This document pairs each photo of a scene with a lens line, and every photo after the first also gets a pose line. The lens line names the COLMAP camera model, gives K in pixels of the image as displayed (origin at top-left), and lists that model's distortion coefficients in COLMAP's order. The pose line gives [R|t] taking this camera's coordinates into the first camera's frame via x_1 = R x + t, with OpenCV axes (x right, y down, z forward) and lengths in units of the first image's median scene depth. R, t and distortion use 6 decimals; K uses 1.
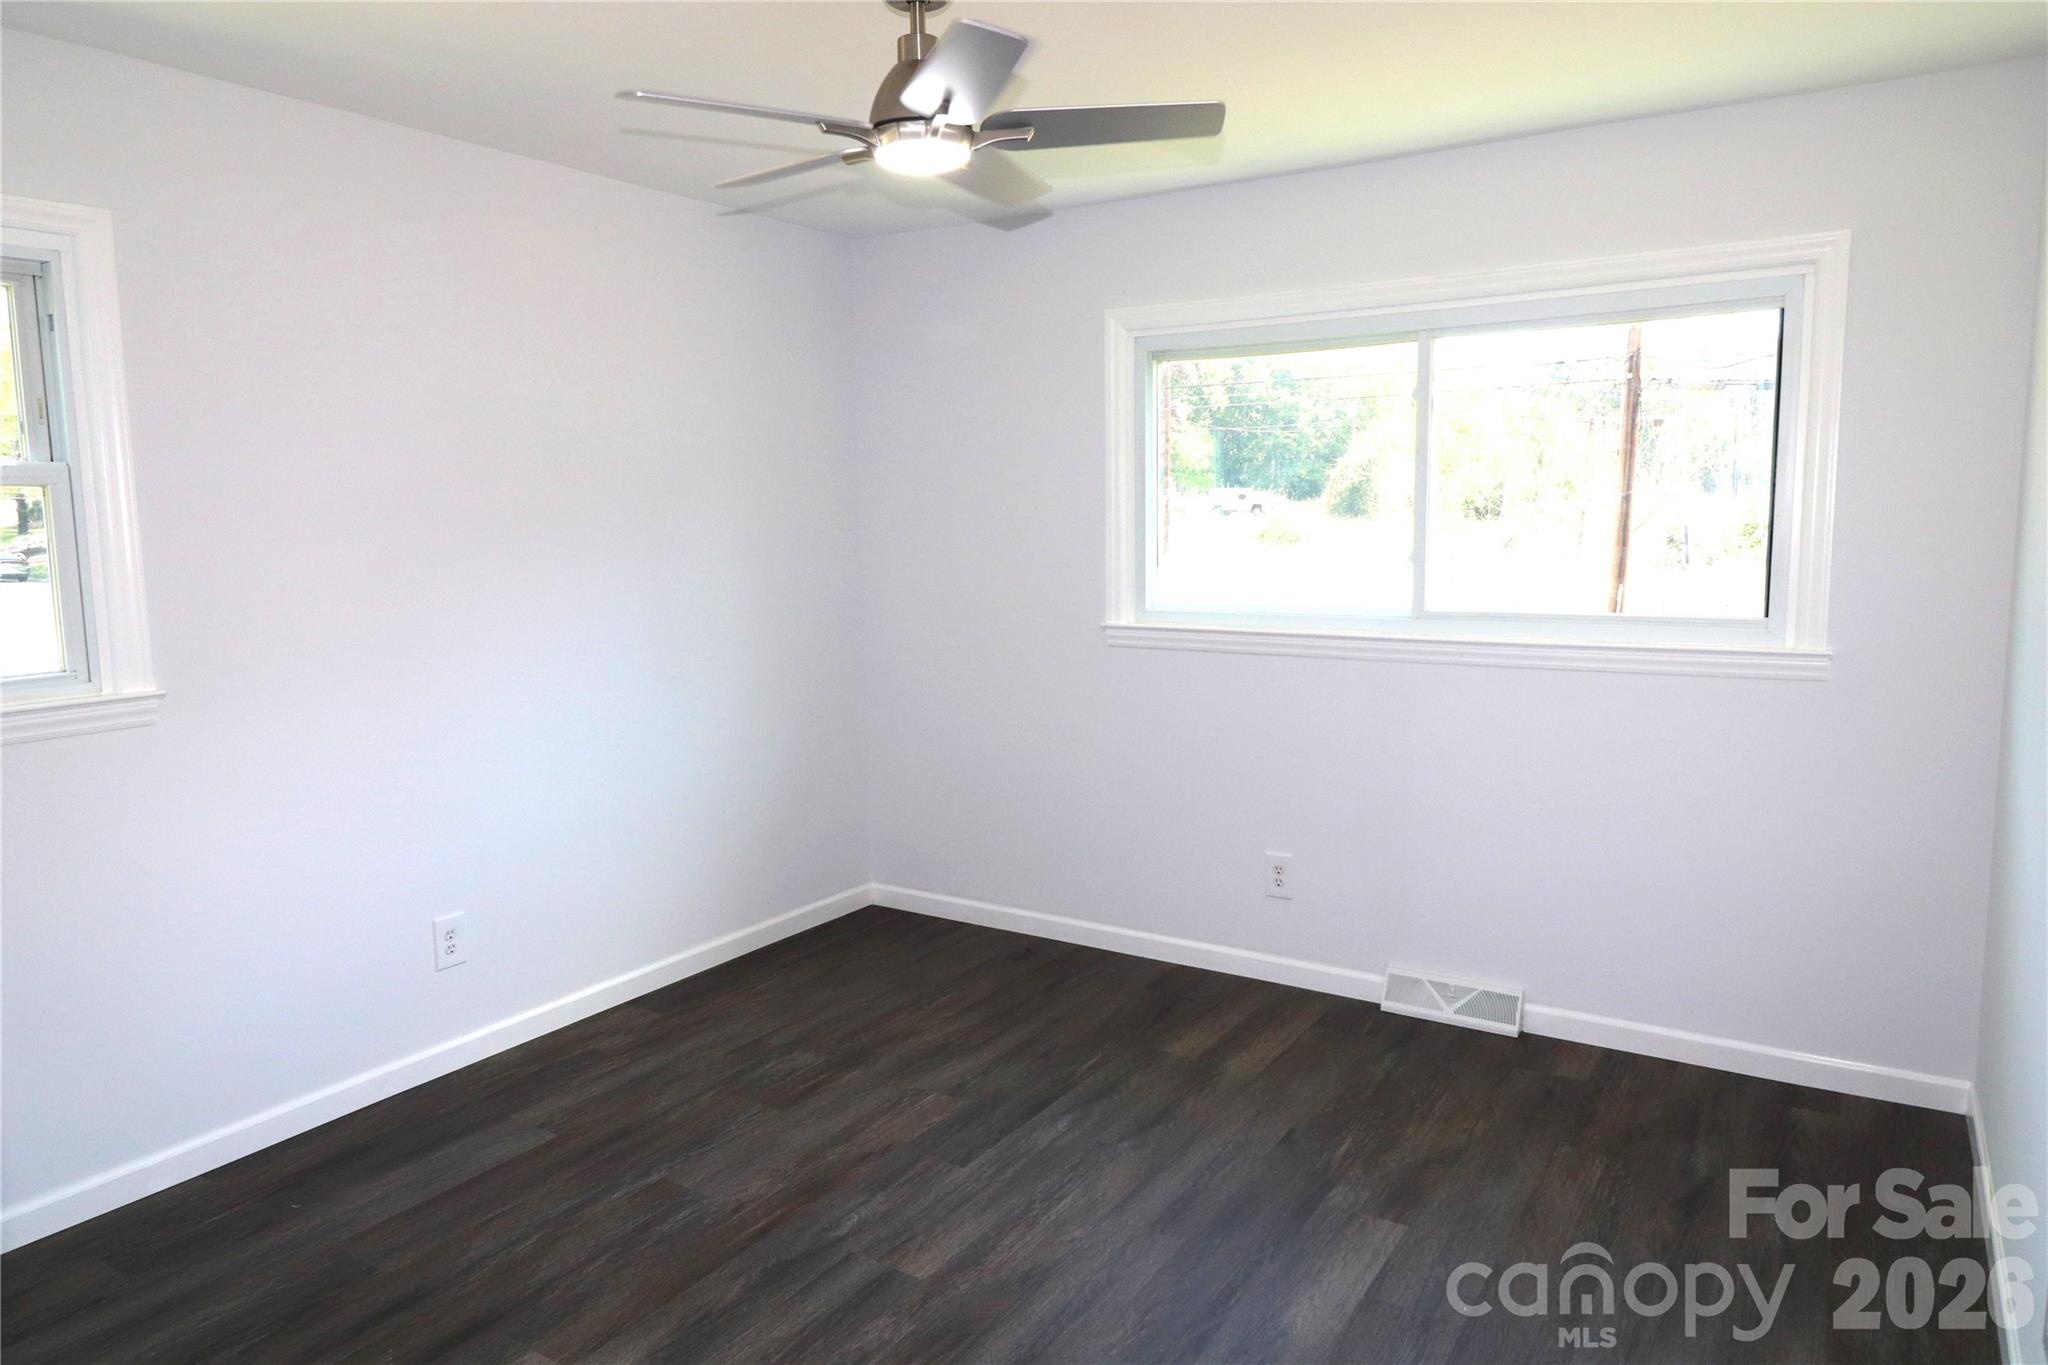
lens RADIAL K [[1305.0, 0, 1010.4], [0, 1305.0, 687.5], [0, 0, 1]] dist [0.002428, 0.000806]
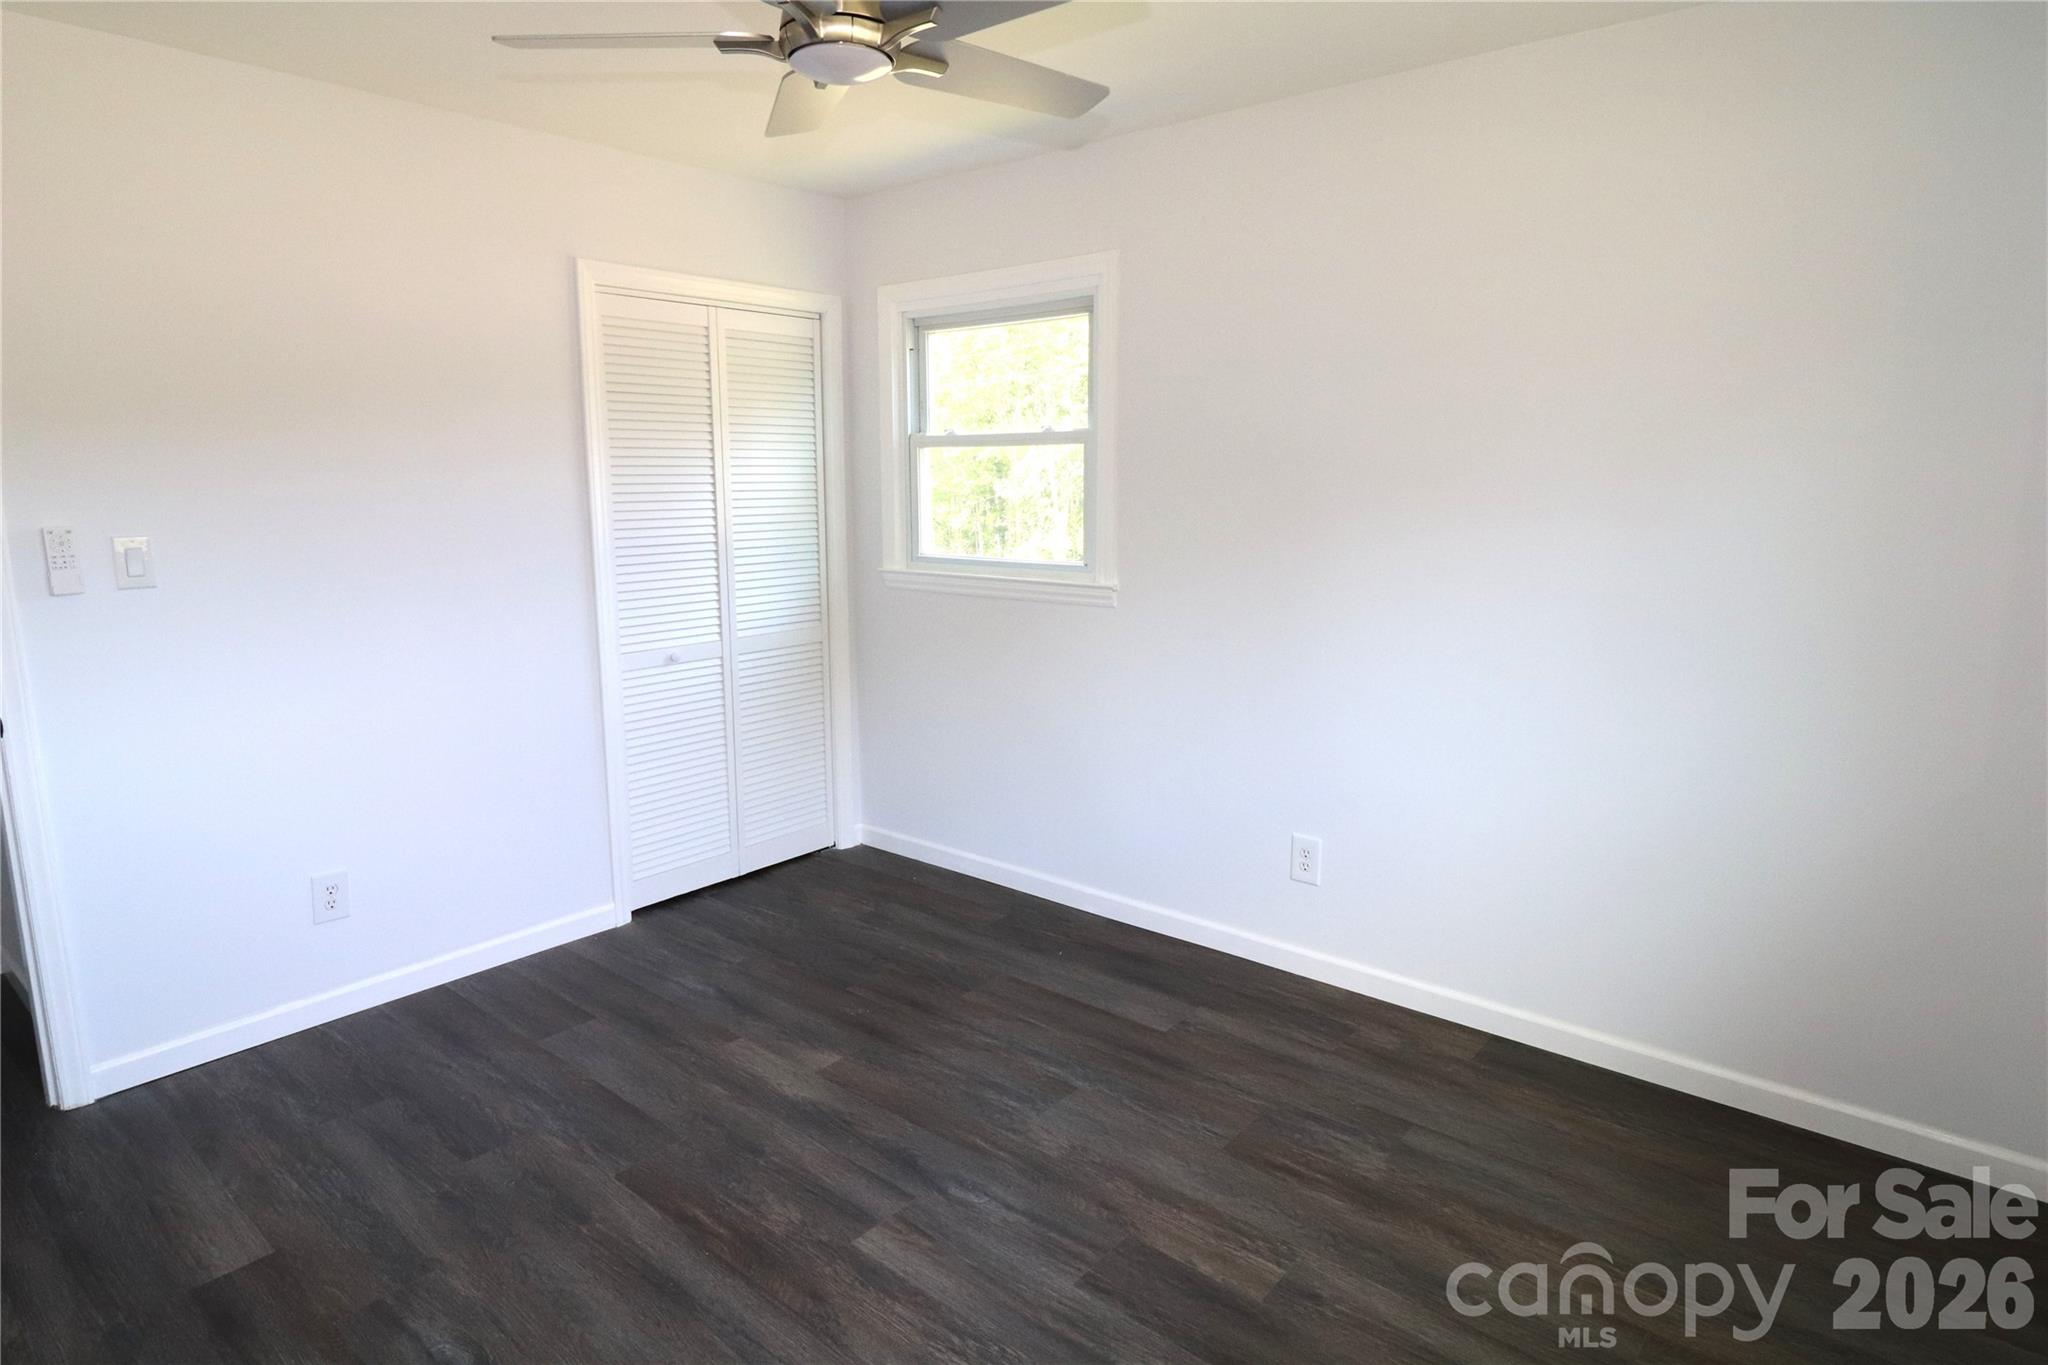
lens RADIAL K [[1139.6, 0, 1013.1], [0, 1139.6, 684.8], [0, 0, 1]] dist [0.002101, -0.013664]
pose [[-0.120952, 0.197162, -0.972881, 0.617991], [-0.131101, 0.968319, 0.212537, -0.145635], [0.983963, 0.153252, -0.091272, 1.030999]]
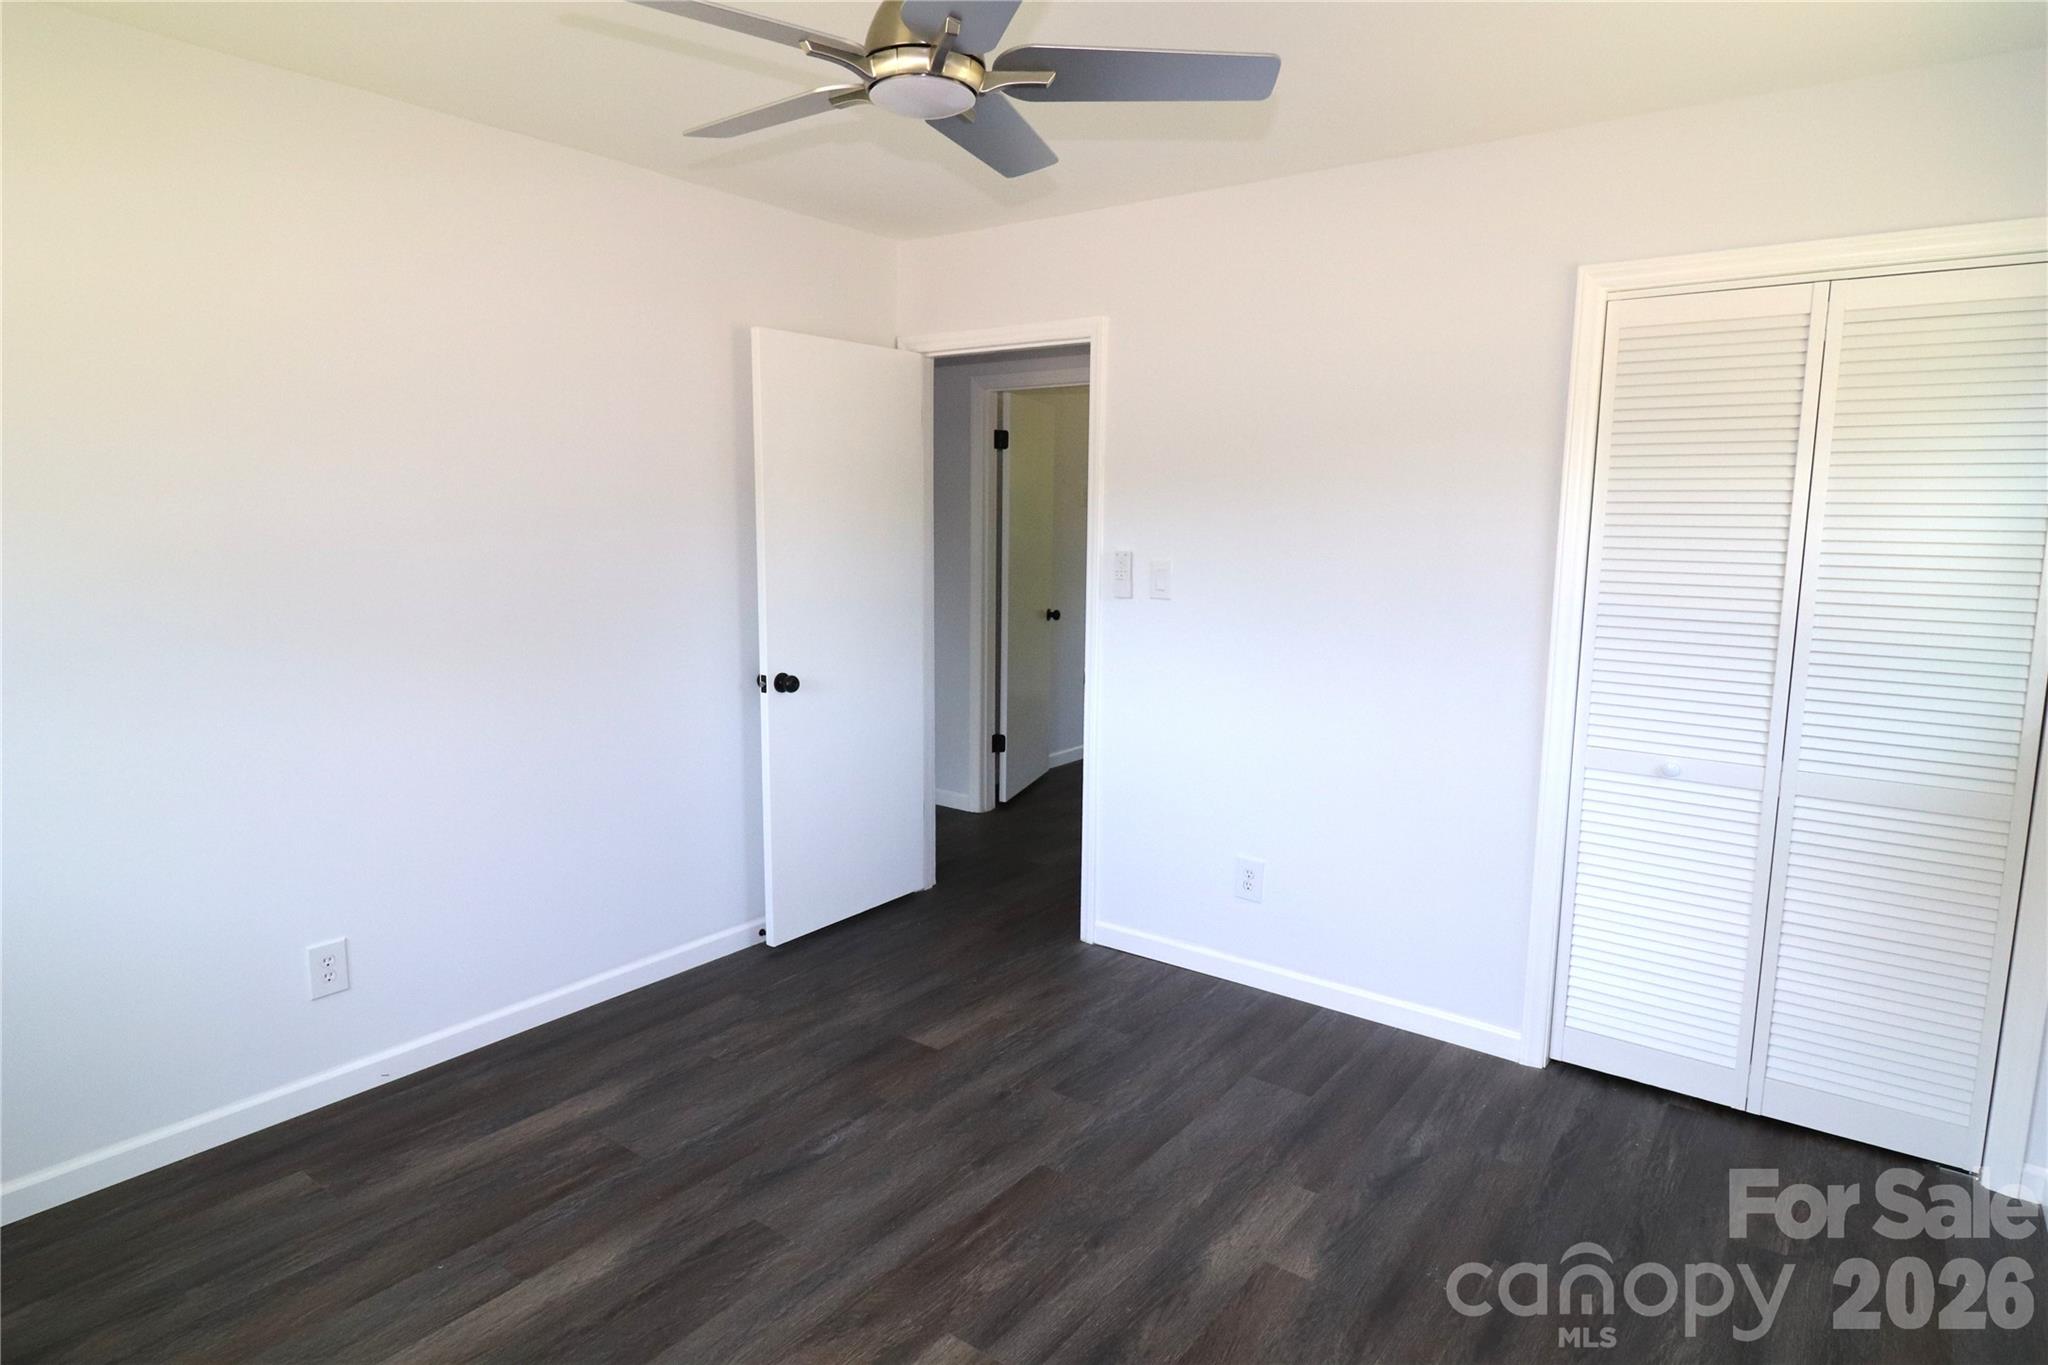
lens RADIAL K [[1169.7, 0, 1024.0], [0, 1169.7, 682.5], [0, 0, 1]] dist [0.001917, 0.000059]
pose [[-0.997042, -0.008086, 0.076430, -0.164801], [0.013766, 0.959581, 0.281097, -0.209027], [-0.075613, 0.281317, -0.956631, 1.514788]]
